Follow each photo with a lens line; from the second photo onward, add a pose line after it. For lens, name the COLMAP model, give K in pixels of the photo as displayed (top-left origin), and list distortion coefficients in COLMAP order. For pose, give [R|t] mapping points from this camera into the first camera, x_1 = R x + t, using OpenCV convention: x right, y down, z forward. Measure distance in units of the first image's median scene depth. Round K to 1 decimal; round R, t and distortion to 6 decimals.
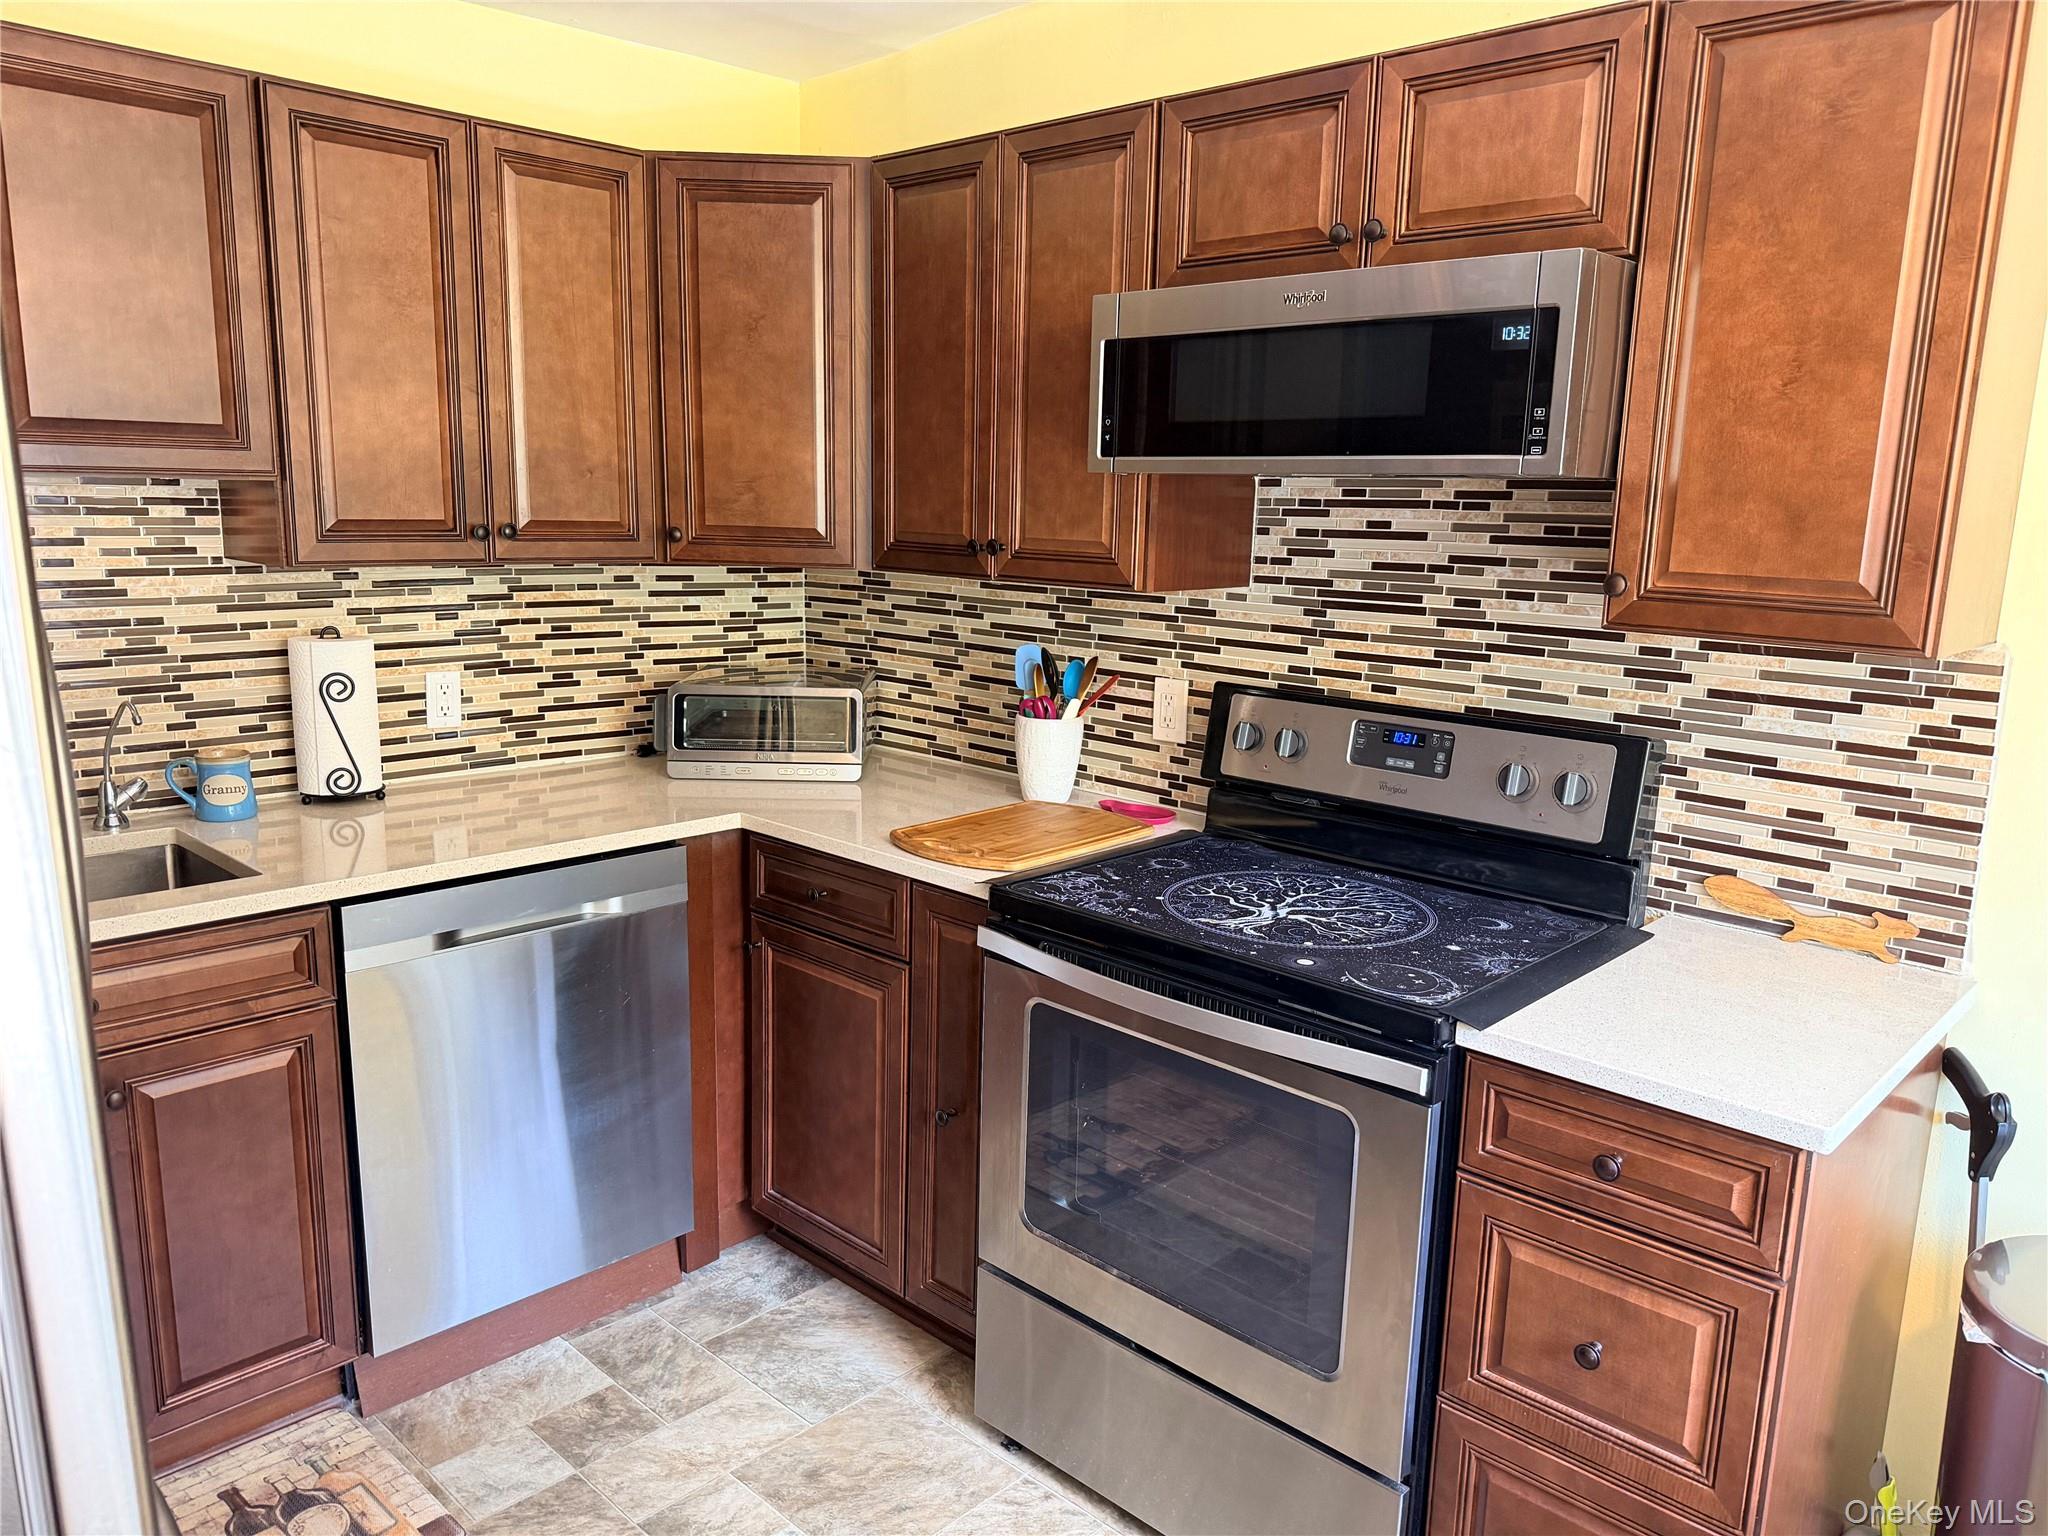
lens RADIAL K [[1439.7, 0, 1037.7], [0, 1439.7, 780.2], [0, 0, 1]] dist [0.078258, -0.109279]
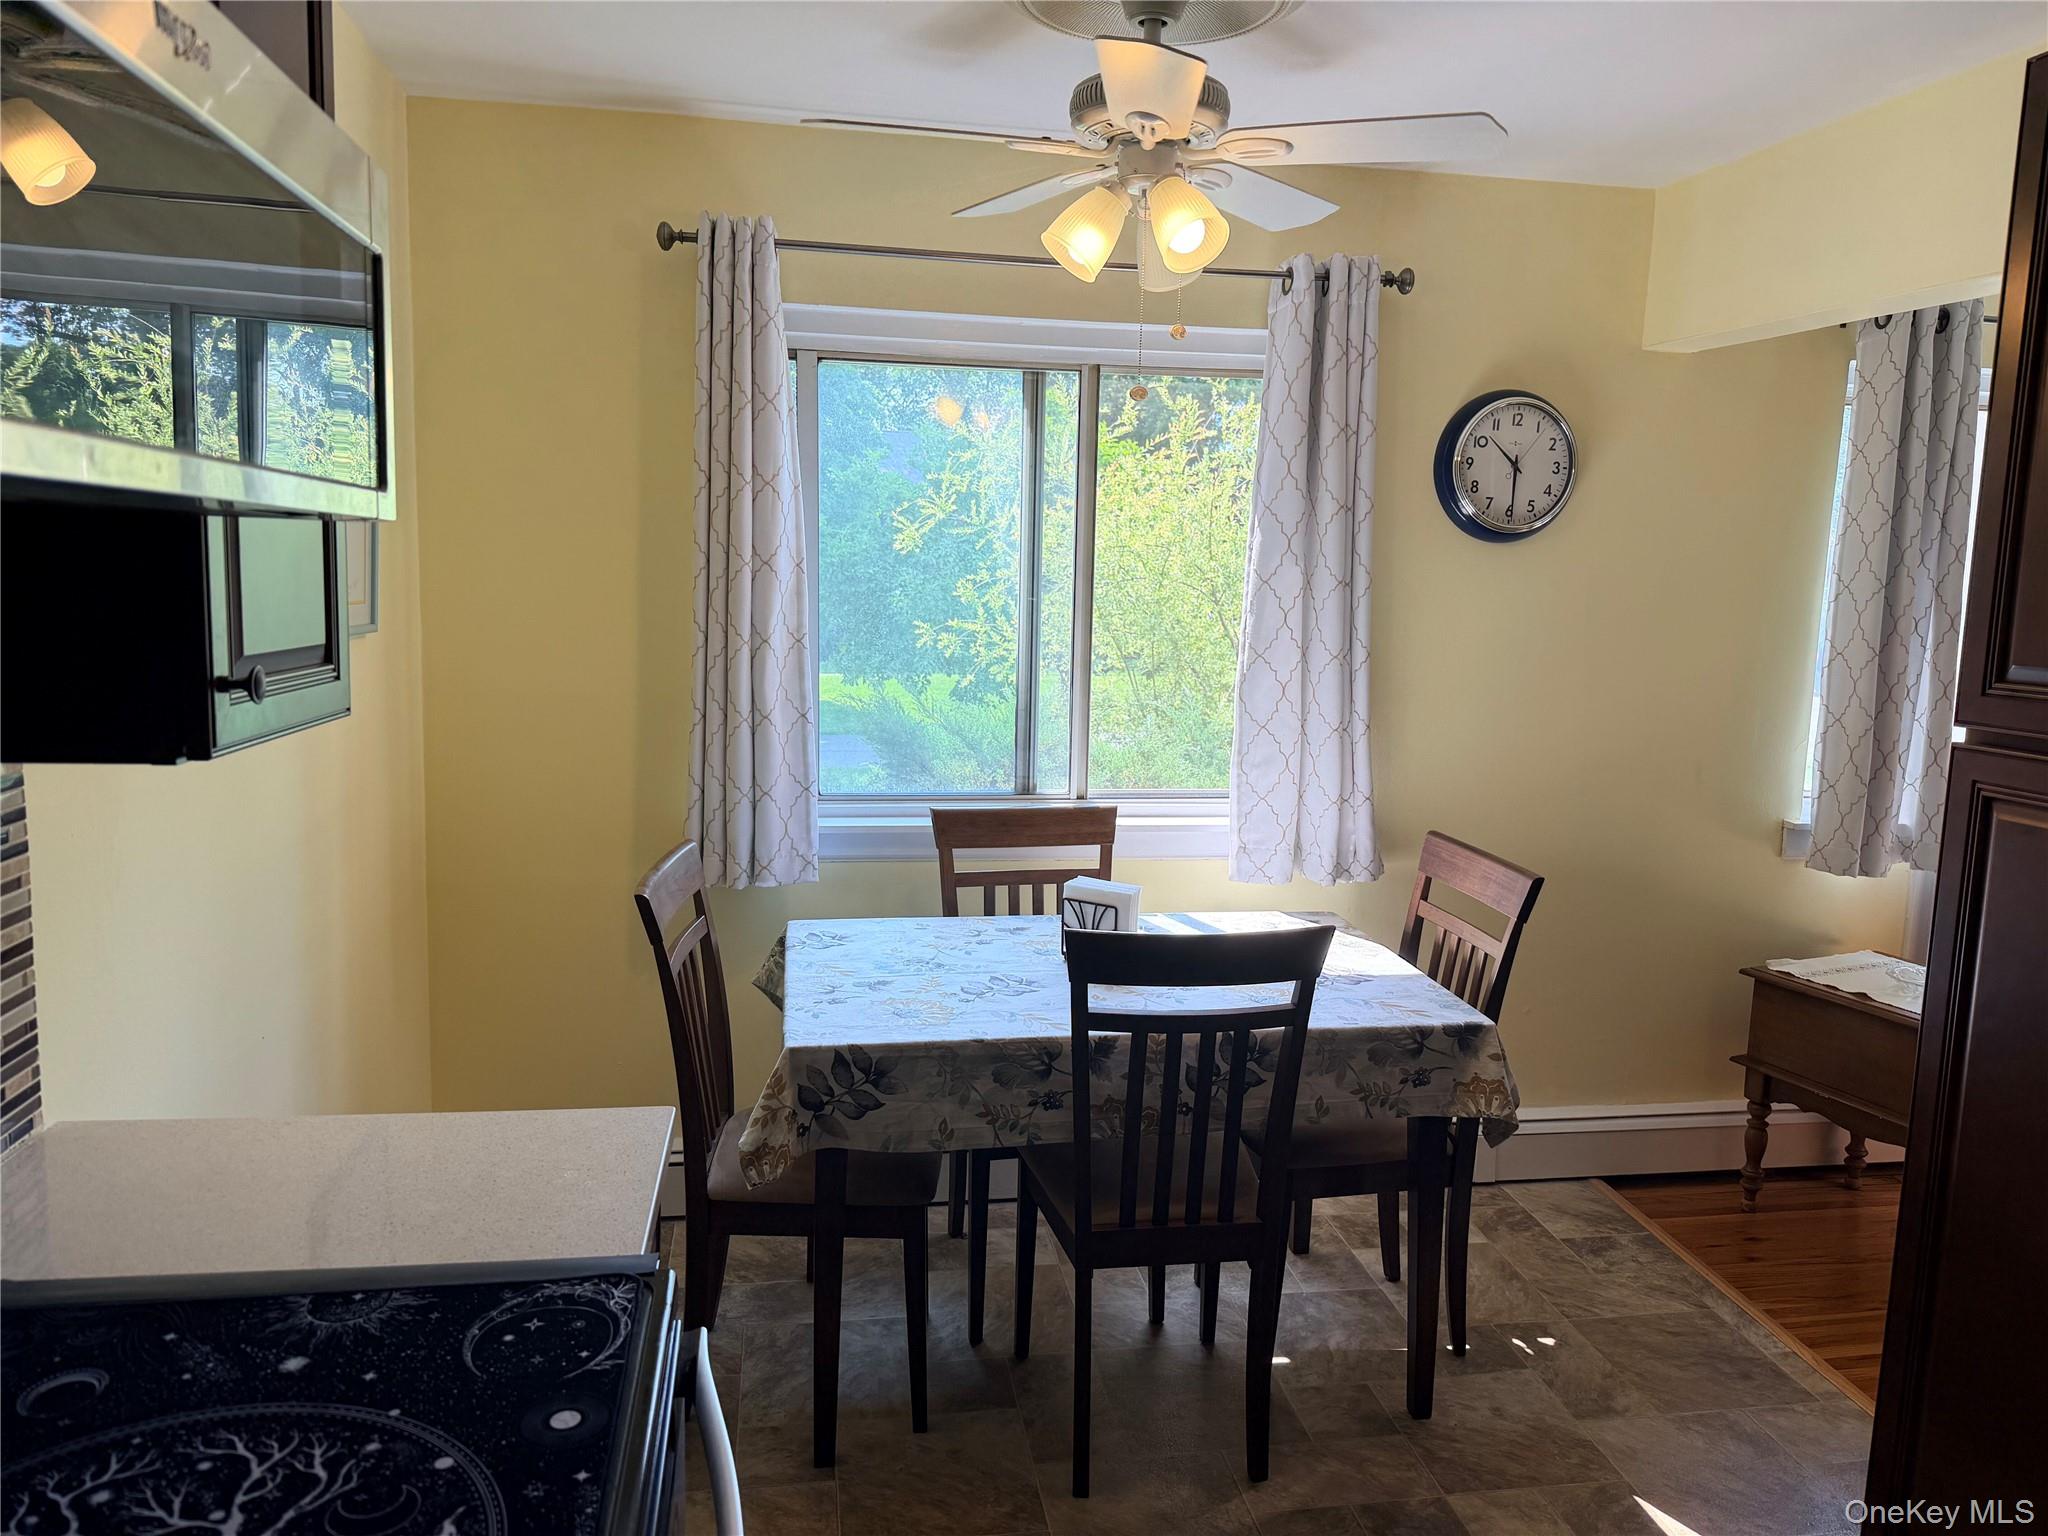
lens RADIAL K [[1439.7, 0, 983.9], [0, 1439.7, 764.6], [0, 0, 1]] dist [0.078258, -0.109279]
pose [[-0.784921, -0.109760, 0.609797, -0.178103], [0.083397, 0.956513, 0.279514, -0.182365], [-0.613958, 0.270251, -0.741634, 0.933578]]
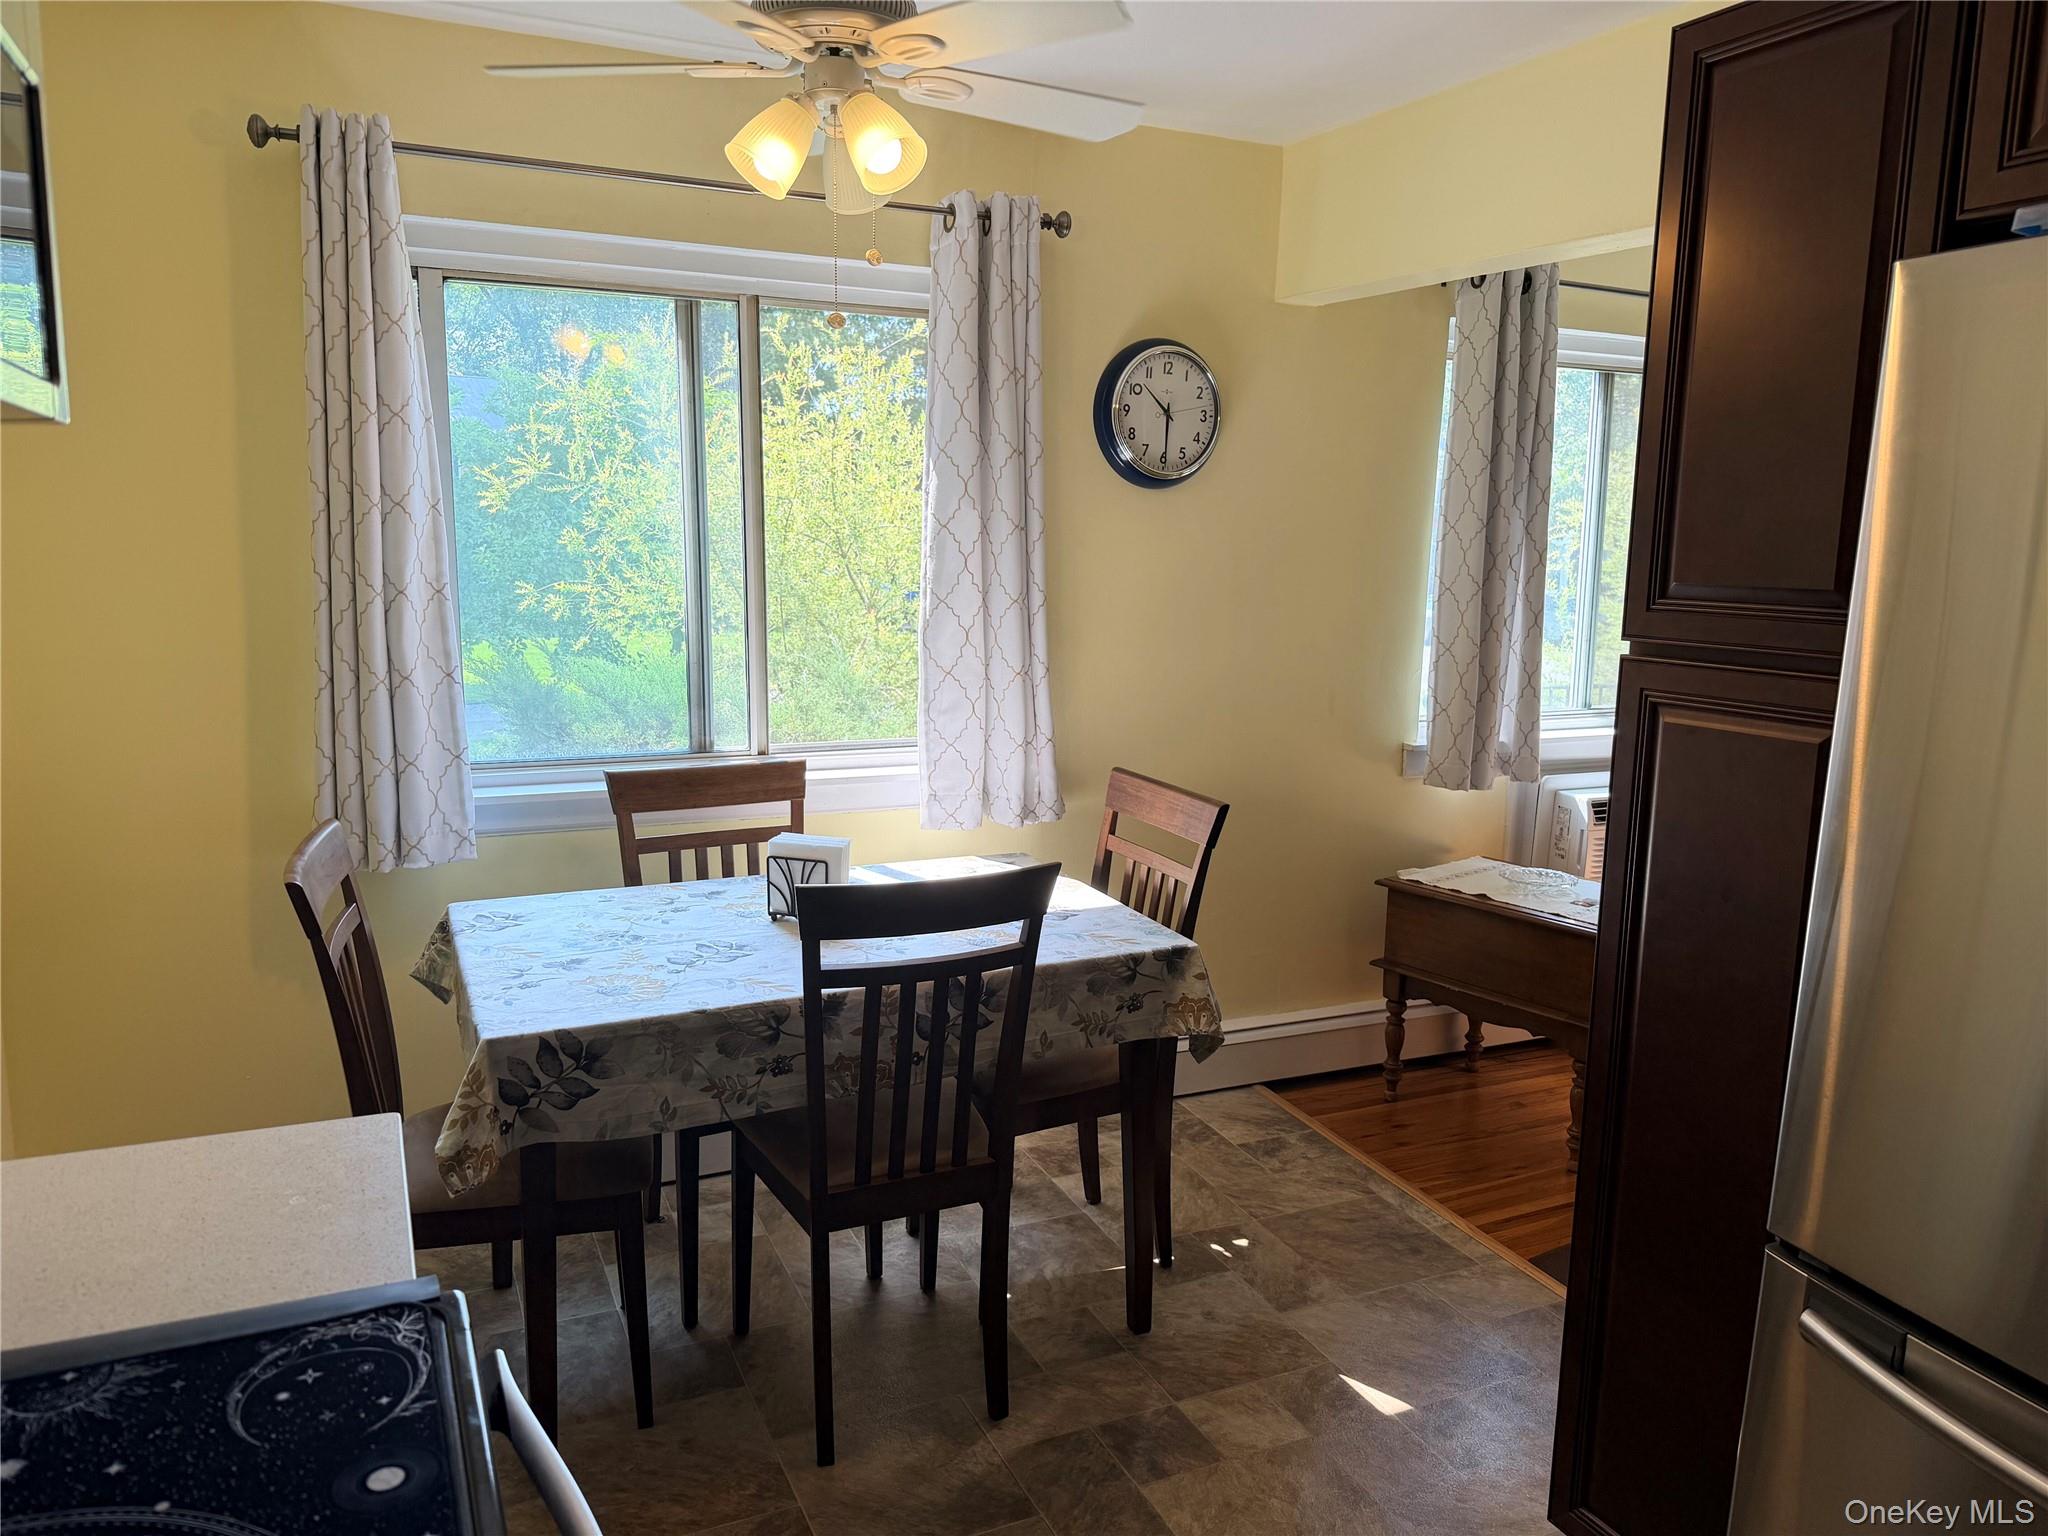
lens RADIAL K [[1439.7, 0, 936.1], [0, 1439.7, 775.0], [0, 0, 1]] dist [0.078258, -0.109279]
pose [[-0.920553, -0.083831, 0.381515, -0.096687], [0.048673, 0.944470, 0.324973, -0.168332], [-0.387572, 0.317725, -0.865355, 0.949723]]
